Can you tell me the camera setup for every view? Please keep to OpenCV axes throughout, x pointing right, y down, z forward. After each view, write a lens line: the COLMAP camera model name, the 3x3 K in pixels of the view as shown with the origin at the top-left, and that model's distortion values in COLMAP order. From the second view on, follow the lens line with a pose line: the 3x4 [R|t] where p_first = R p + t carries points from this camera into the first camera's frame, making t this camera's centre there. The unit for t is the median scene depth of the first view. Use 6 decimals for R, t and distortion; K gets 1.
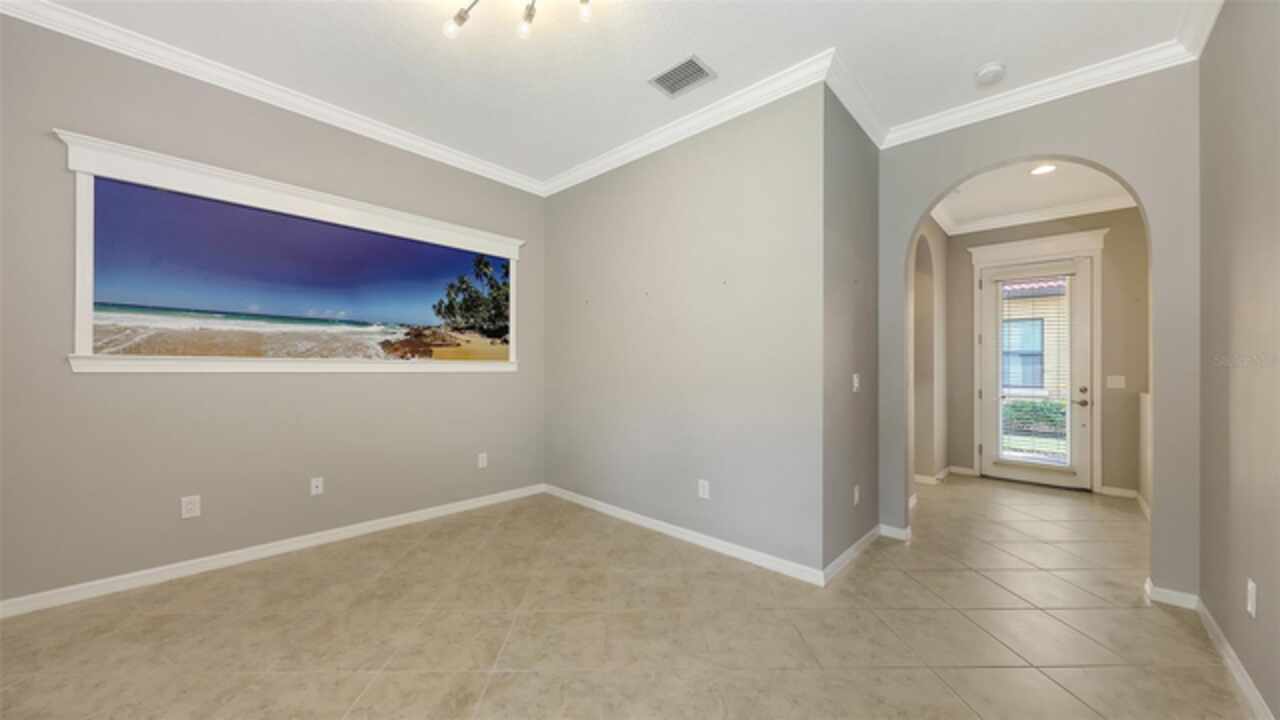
lens RADIAL K [[450.6, 0, 637.9], [0, 450.6, 356.6], [0, 0, 1]] dist [0.000669, 0.000025]
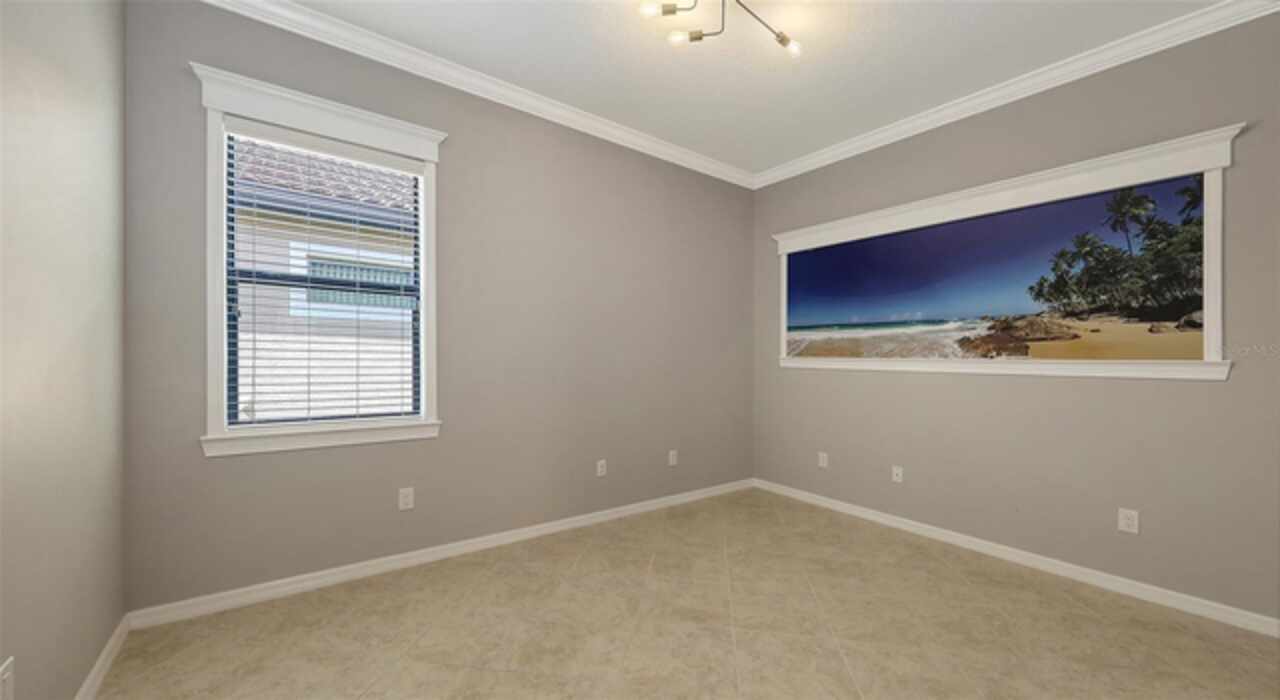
lens RADIAL K [[472.8, 0, 639.1], [0, 472.8, 362.0], [0, 0, 1]] dist [0.000339, -0.000013]
pose [[-0.172693, -0.004509, -0.984965, 0.470754], [0.002942, 0.999983, -0.005094, 0.015532], [0.984971, -0.003778, -0.172676, 0.512981]]
